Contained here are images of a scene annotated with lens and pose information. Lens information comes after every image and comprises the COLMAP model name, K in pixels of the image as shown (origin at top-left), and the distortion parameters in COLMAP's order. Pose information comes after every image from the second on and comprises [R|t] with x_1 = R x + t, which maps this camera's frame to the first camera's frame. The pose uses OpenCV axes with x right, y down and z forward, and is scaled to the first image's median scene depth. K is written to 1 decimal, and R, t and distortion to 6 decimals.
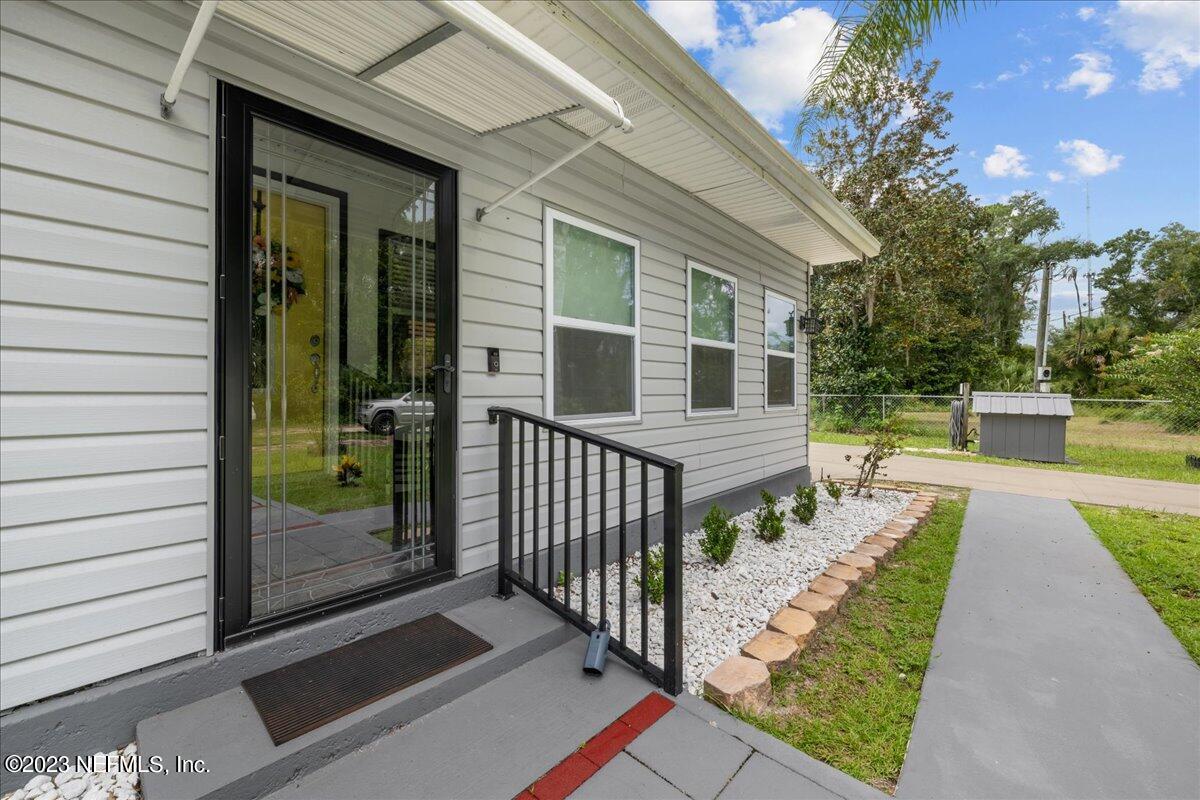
lens RADIAL K [[484.4, 0, 596.3], [0, 484.4, 382.3], [0, 0, 1]] dist [-0.003449, -0.000134]
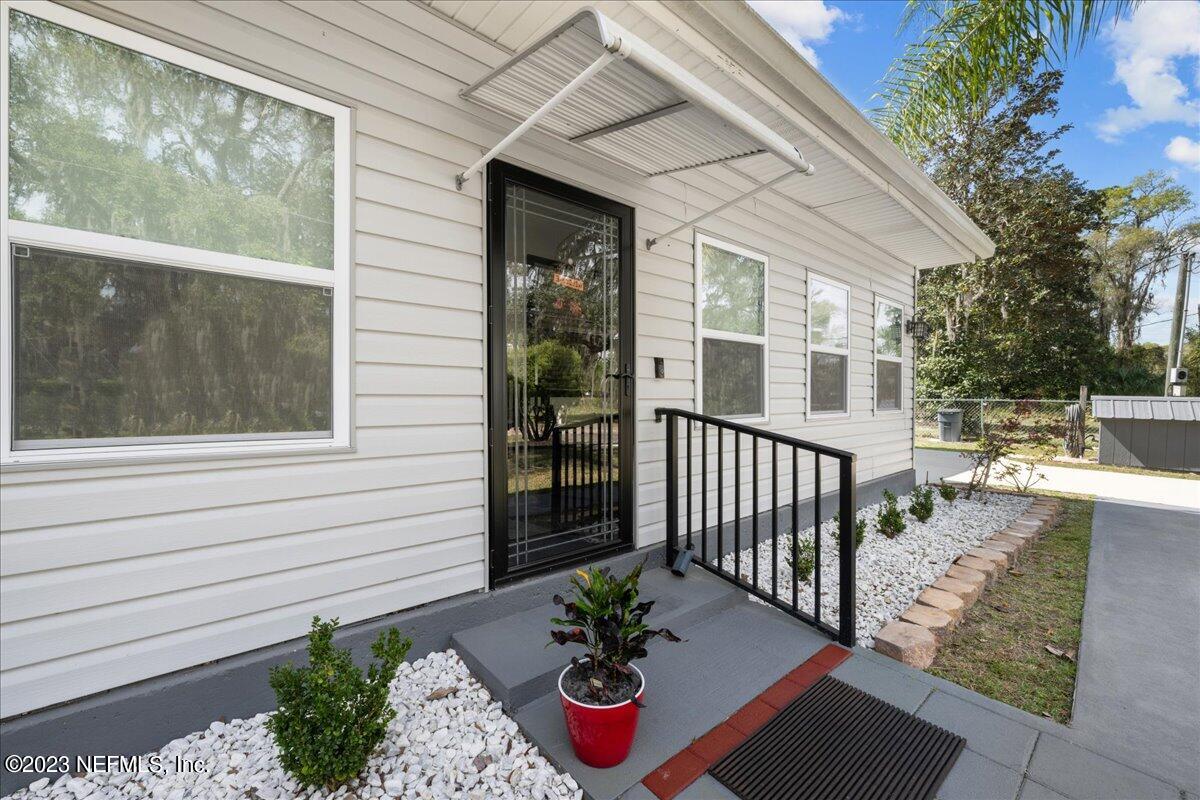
lens RADIAL K [[479.9, 0, 594.5], [0, 479.9, 398.4], [0, 0, 1]] dist [0.000517, -0.000499]
pose [[0.991668, -0.004871, -0.128728, -0.219886], [0.007222, 0.999815, 0.017805, 0.006178], [0.128617, -0.018586, 0.991520, -0.174847]]
